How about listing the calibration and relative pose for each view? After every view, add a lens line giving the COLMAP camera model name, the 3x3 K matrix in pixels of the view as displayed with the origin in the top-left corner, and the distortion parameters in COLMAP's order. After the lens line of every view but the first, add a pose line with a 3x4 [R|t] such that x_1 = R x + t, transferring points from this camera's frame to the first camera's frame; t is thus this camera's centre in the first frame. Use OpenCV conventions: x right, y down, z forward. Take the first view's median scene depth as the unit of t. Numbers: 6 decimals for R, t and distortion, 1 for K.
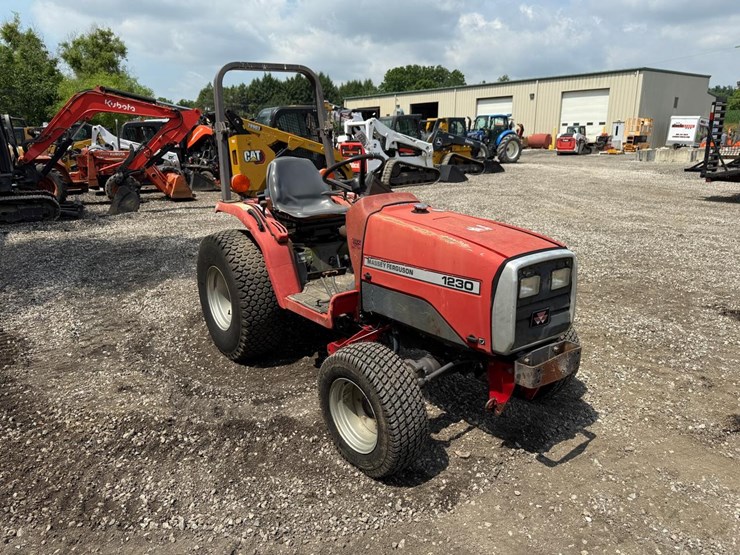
lens RADIAL K [[525.7, 0, 372.2], [0, 525.7, 285.0], [0, 0, 1]] dist [0.032512, -0.048081]
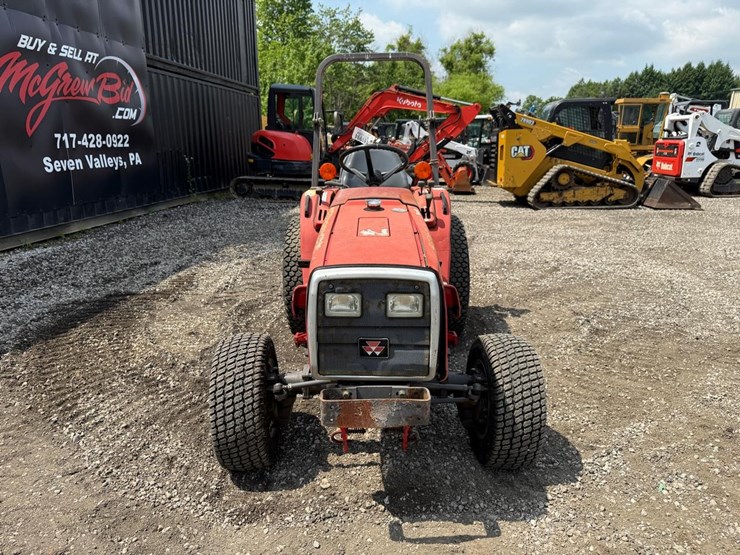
lens RADIAL K [[525.7, 0, 376.6], [0, 525.7, 290.0], [0, 0, 1]] dist [0.032512, -0.048081]
pose [[0.802117, 0.180077, -0.569369, 0.485297], [-0.172452, 0.982678, 0.067848, -0.050538], [0.571724, 0.043767, 0.819278, 0.221976]]
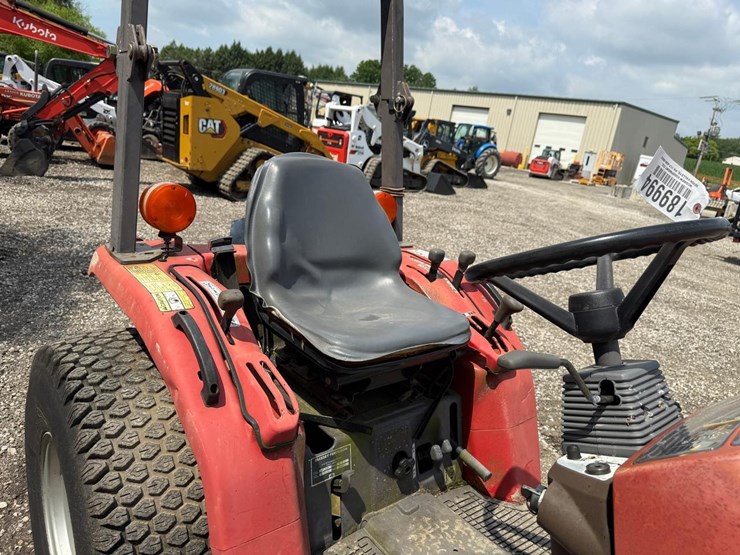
lens RADIAL K [[525.7, 0, 368.0], [0, 525.7, 290.9], [0, 0, 1]] dist [0.032512, -0.048081]
pose [[0.985801, 0.132924, 0.102604, -0.150509], [-0.135434, 0.990625, 0.017864, -0.165968], [-0.099268, -0.031506, 0.994562, 0.650669]]
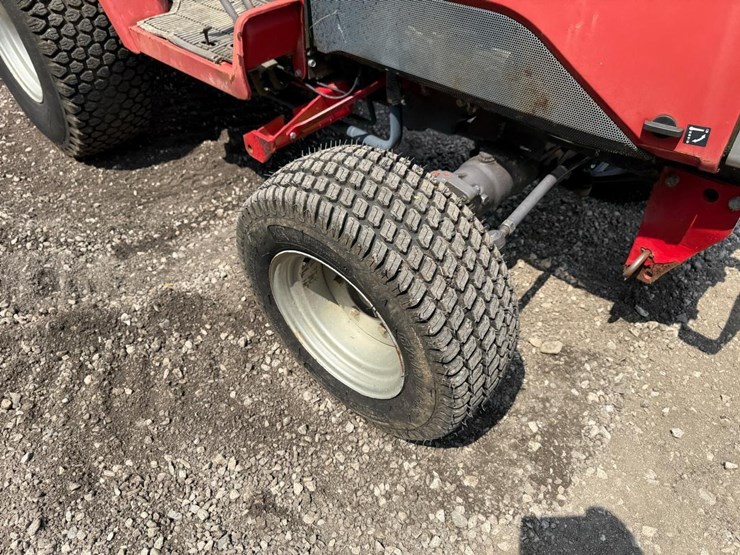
lens RADIAL K [[525.7, 0, 370.2], [0, 525.7, 277.0], [0, 0, 1]] dist [0.032512, -0.048081]
pose [[0.987735, -0.108022, 0.112745, -0.034114], [0.043899, 0.885063, 0.463397, 0.011906], [-0.149843, -0.452764, 0.878949, 0.429529]]
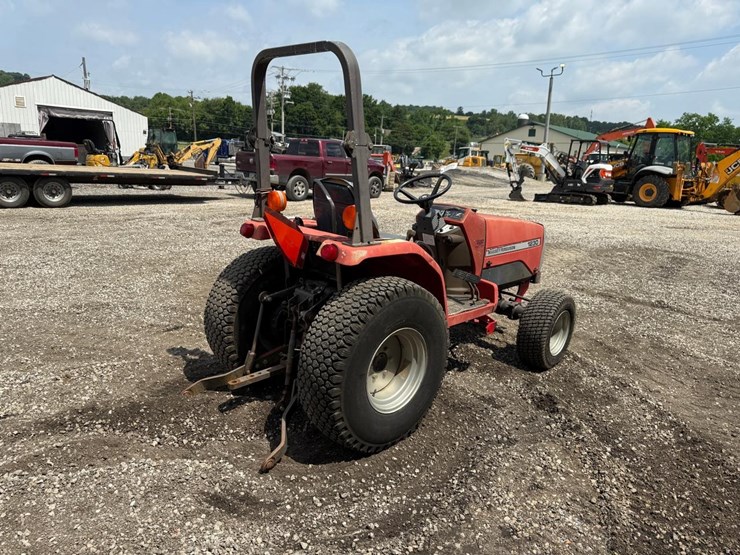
lens RADIAL K [[525.7, 0, 372.4], [0, 525.7, 282.5], [0, 0, 1]] dist [0.032512, -0.048081]
pose [[-0.139003, -0.222573, 0.964956, -1.005549], [0.213219, 0.944835, 0.248646, -0.290538], [-0.967066, 0.240309, -0.083878, 1.110419]]
